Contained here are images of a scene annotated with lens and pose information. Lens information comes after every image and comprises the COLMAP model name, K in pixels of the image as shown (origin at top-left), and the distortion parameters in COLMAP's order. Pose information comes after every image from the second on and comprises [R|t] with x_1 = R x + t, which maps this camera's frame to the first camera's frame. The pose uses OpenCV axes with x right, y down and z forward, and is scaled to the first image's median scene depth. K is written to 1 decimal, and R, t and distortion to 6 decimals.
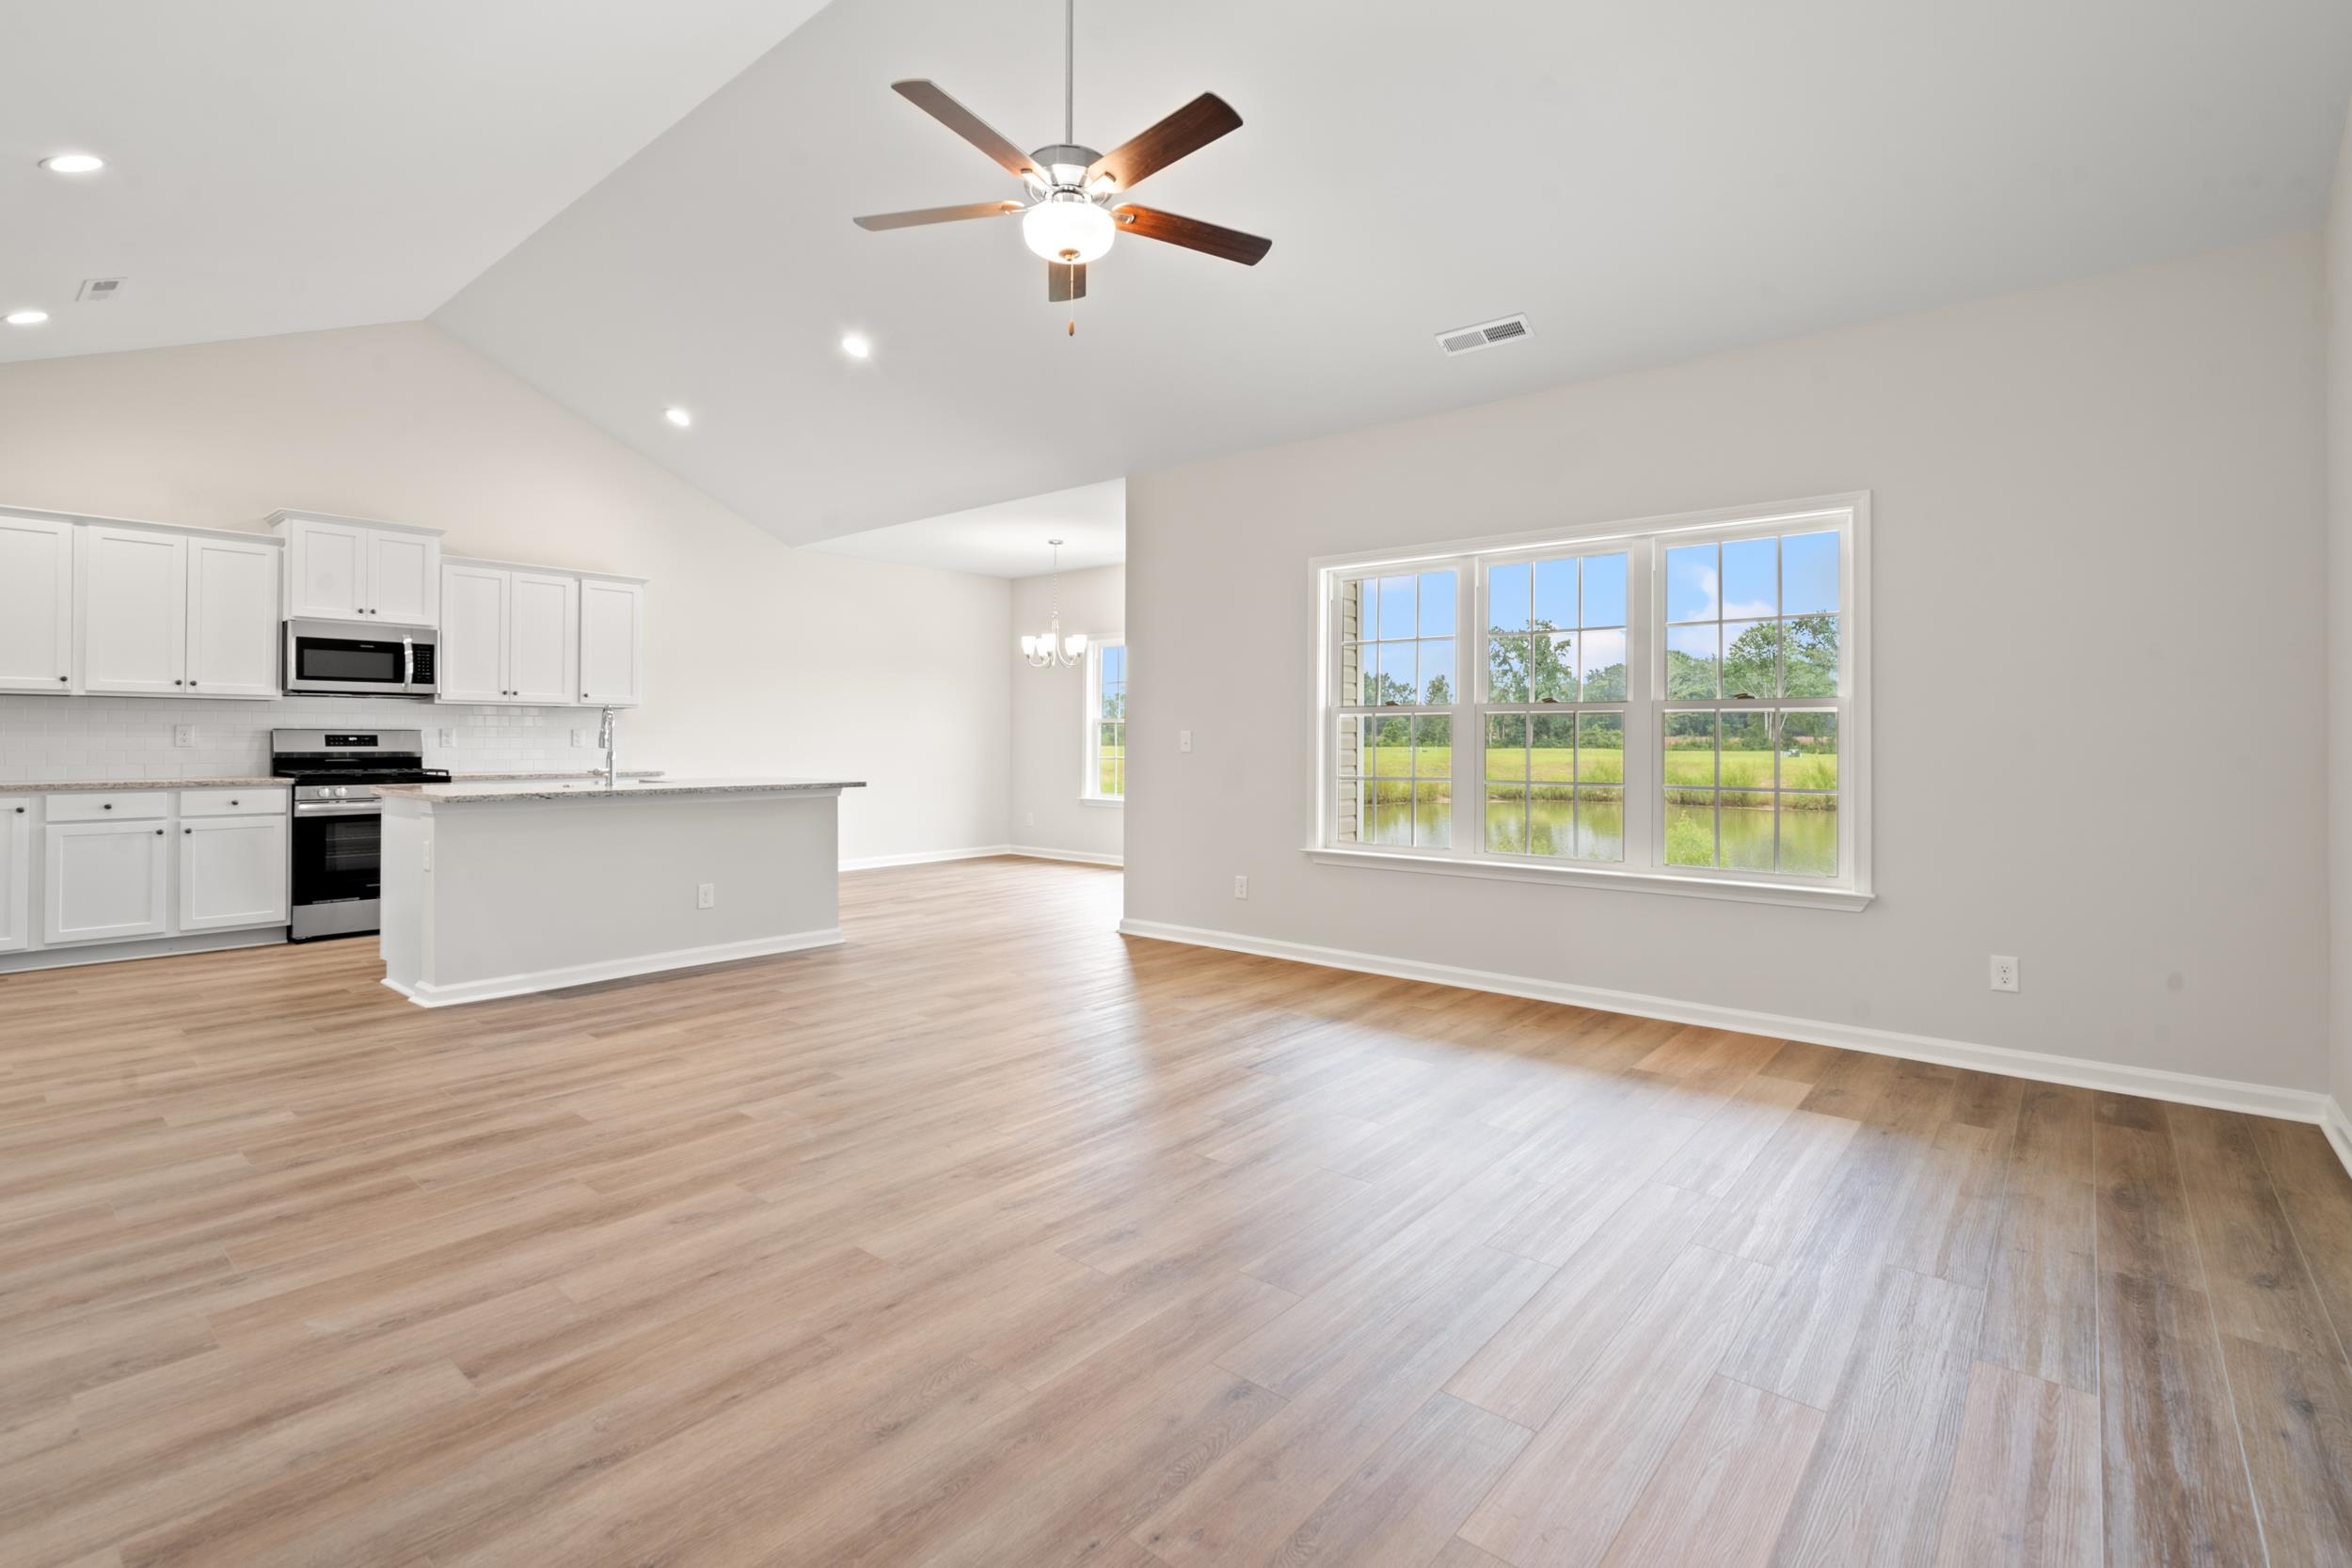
lens RADIAL K [[1085.0, 0, 1167.1], [0, 1085.0, 748.0], [0, 0, 1]] dist [-0.015059, -0.000017]
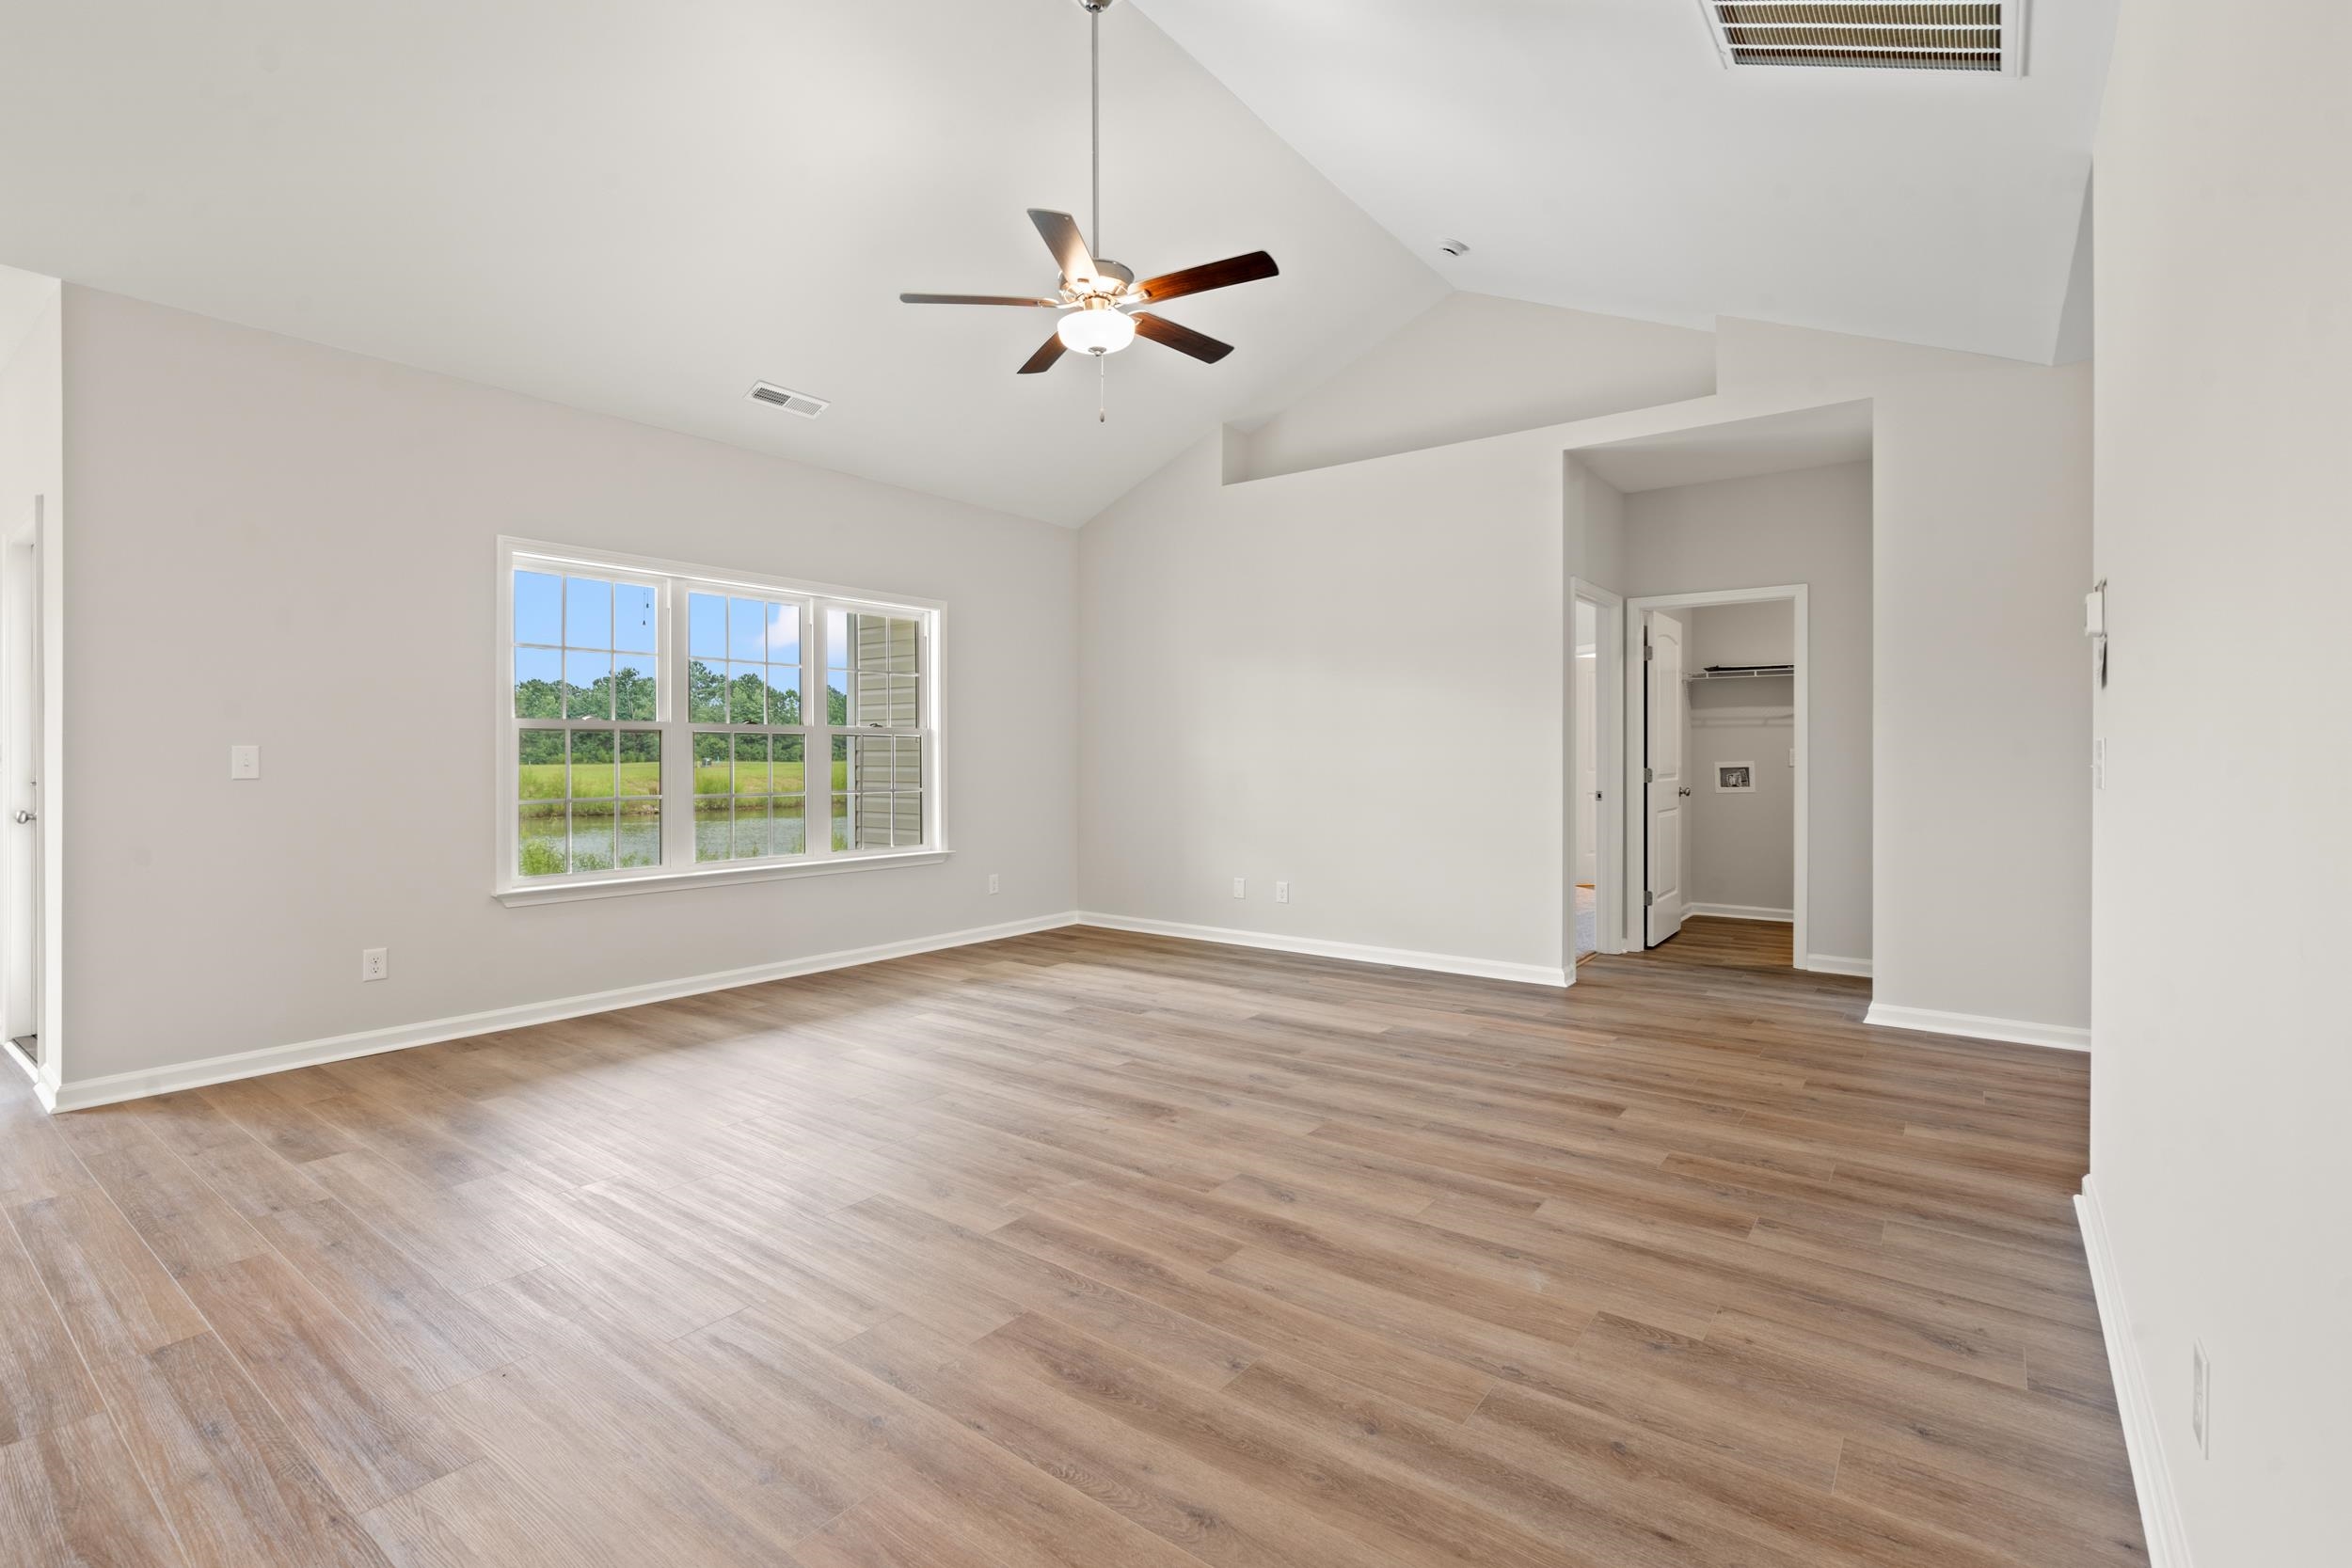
lens RADIAL K [[1085.0, 0, 1167.1], [0, 1085.0, 748.0], [0, 0, 1]] dist [-0.015059, -0.000017]
pose [[-0.052896, -0.002576, 0.998597, -1.558201], [0.005128, 0.999983, 0.002851, -0.032139], [-0.998587, 0.005271, -0.052882, 1.177270]]
